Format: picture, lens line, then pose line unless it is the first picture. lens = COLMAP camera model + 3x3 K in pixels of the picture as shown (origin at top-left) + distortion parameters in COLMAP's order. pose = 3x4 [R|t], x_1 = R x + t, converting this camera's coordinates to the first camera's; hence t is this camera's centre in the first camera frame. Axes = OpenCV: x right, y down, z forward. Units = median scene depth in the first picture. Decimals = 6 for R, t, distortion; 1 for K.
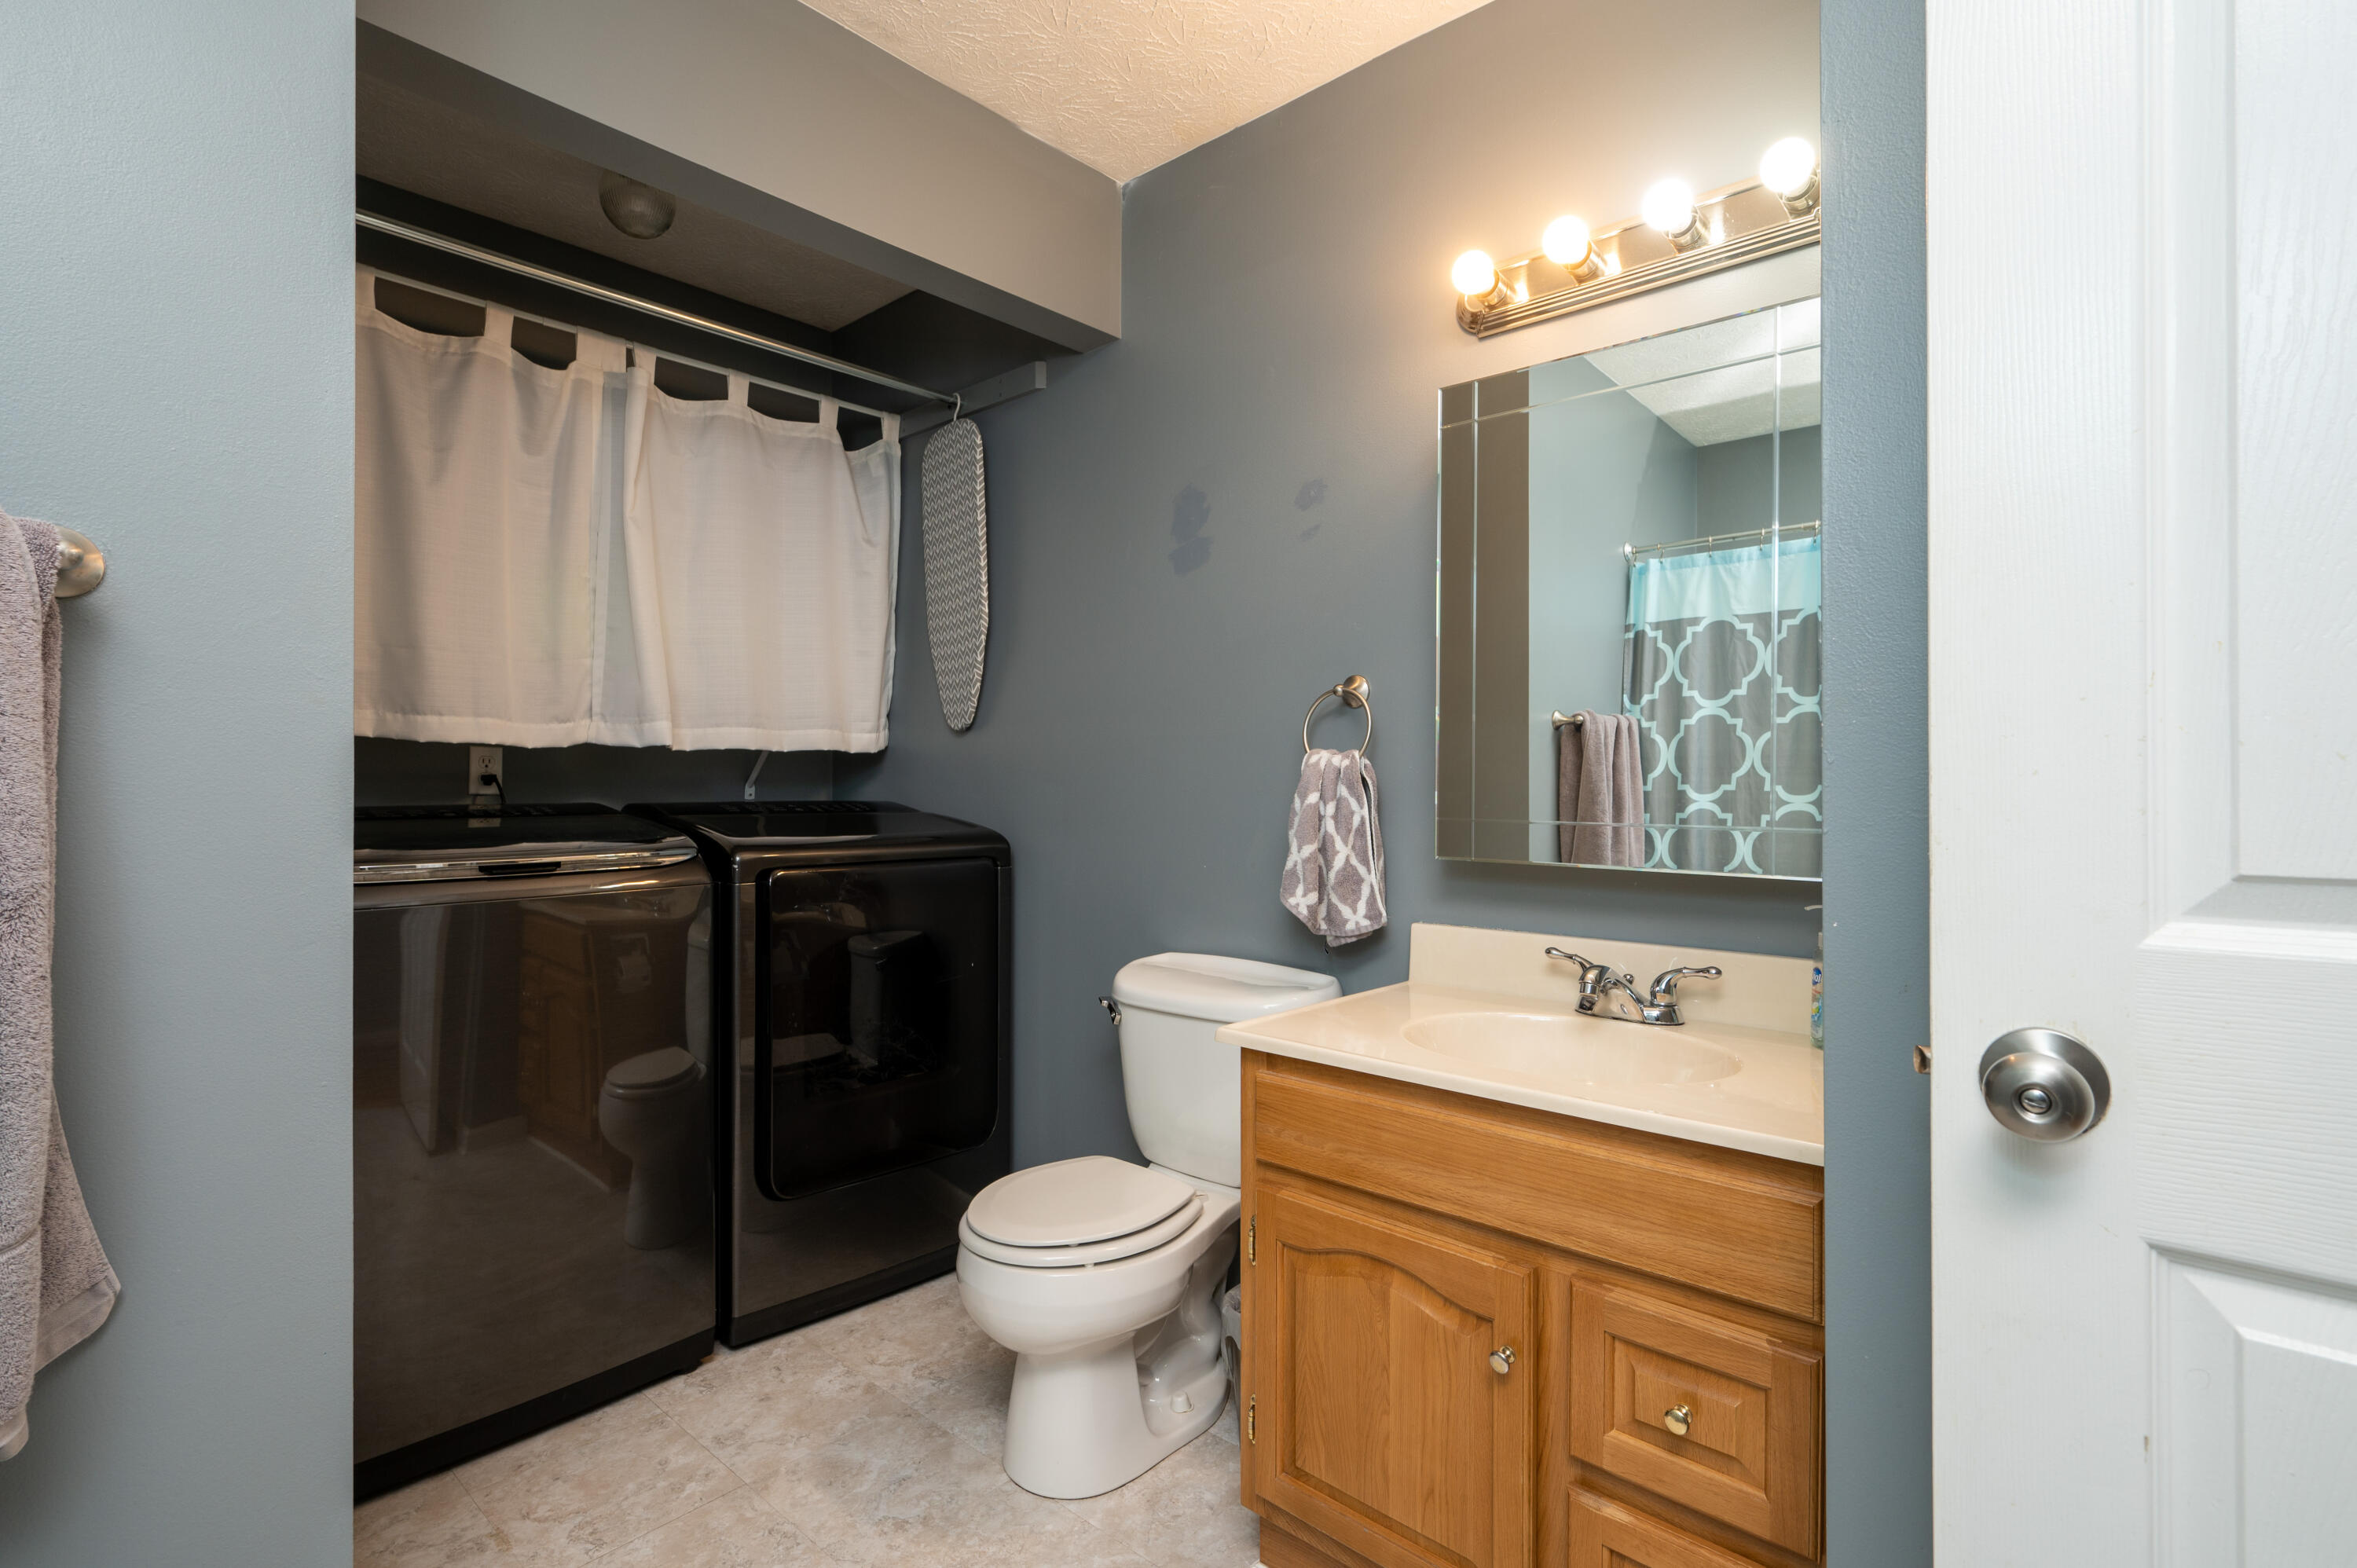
lens RADIAL K [[1109.3, 0, 1180.3], [0, 1109.3, 795.4], [0, 0, 1]] dist [-0.000020, -0.000296]
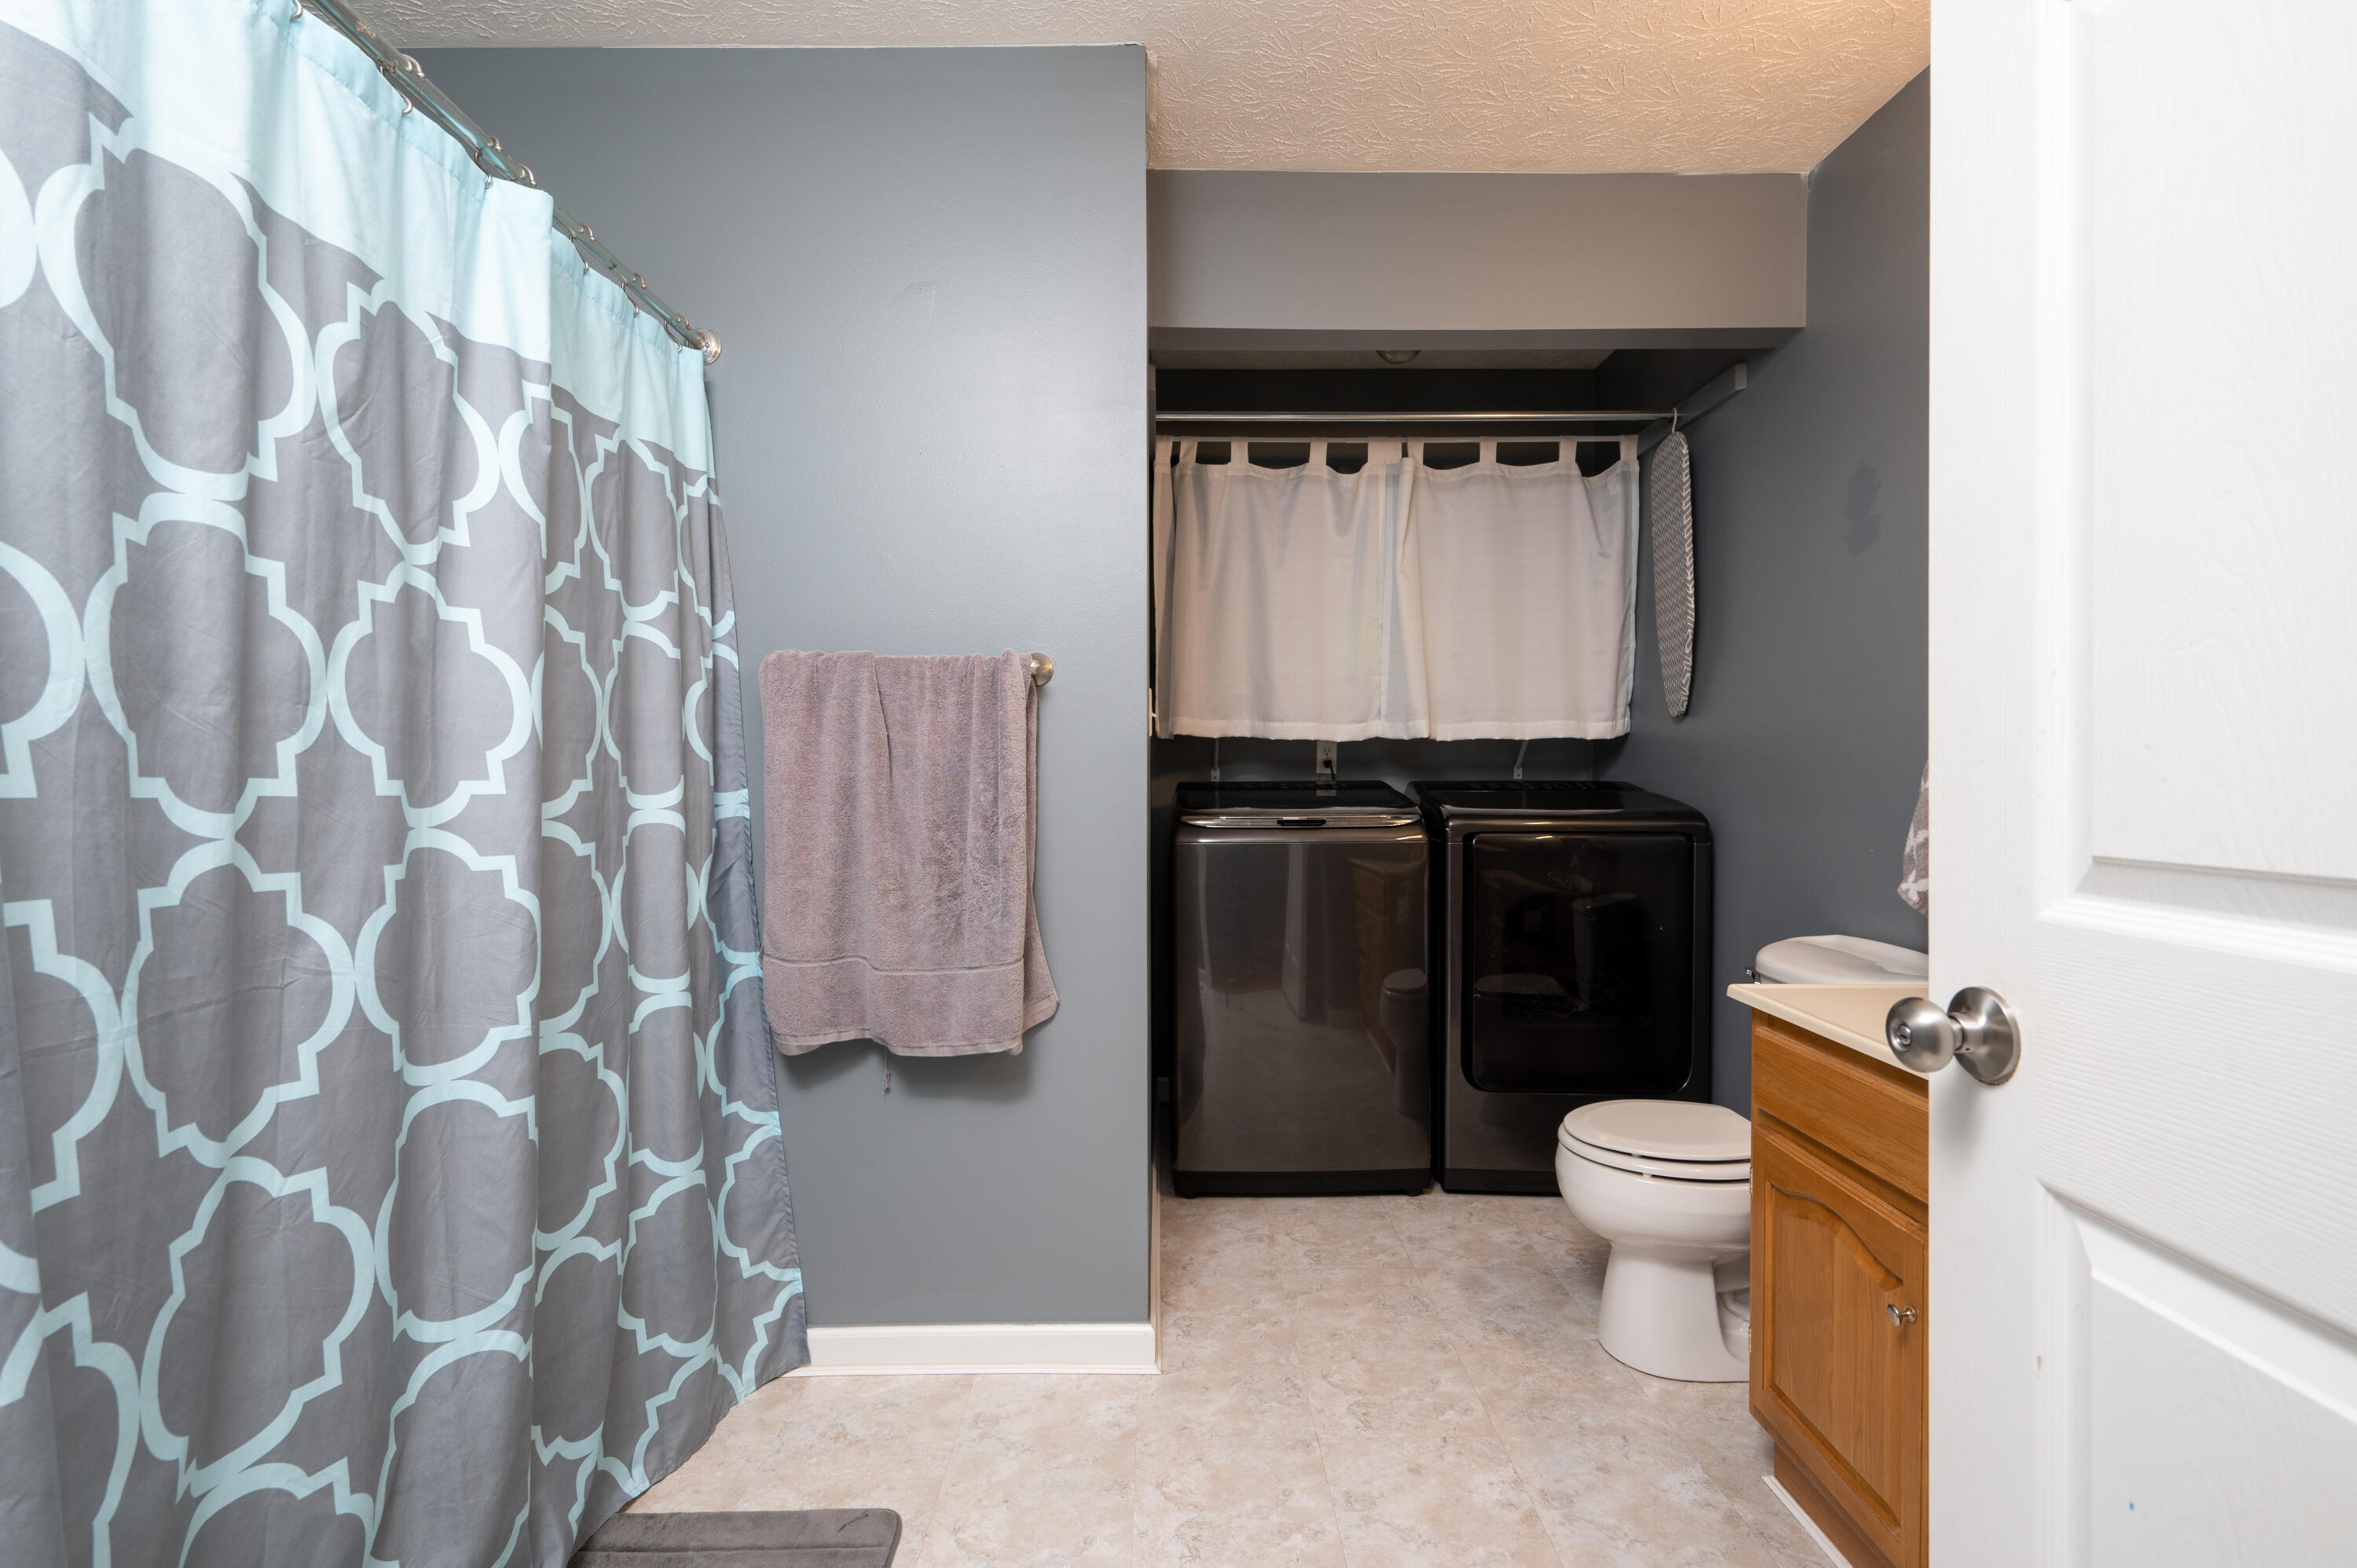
lens RADIAL K [[1131.6, 0, 1185.3], [0, 1131.6, 809.5], [0, 0, 1]] dist [-0.000053, 0.000039]
pose [[0.671279, 0.029082, -0.740634, 0.379724], [-0.006239, 0.999416, 0.033589, -0.002915], [0.741179, -0.017927, 0.671068, -0.135087]]
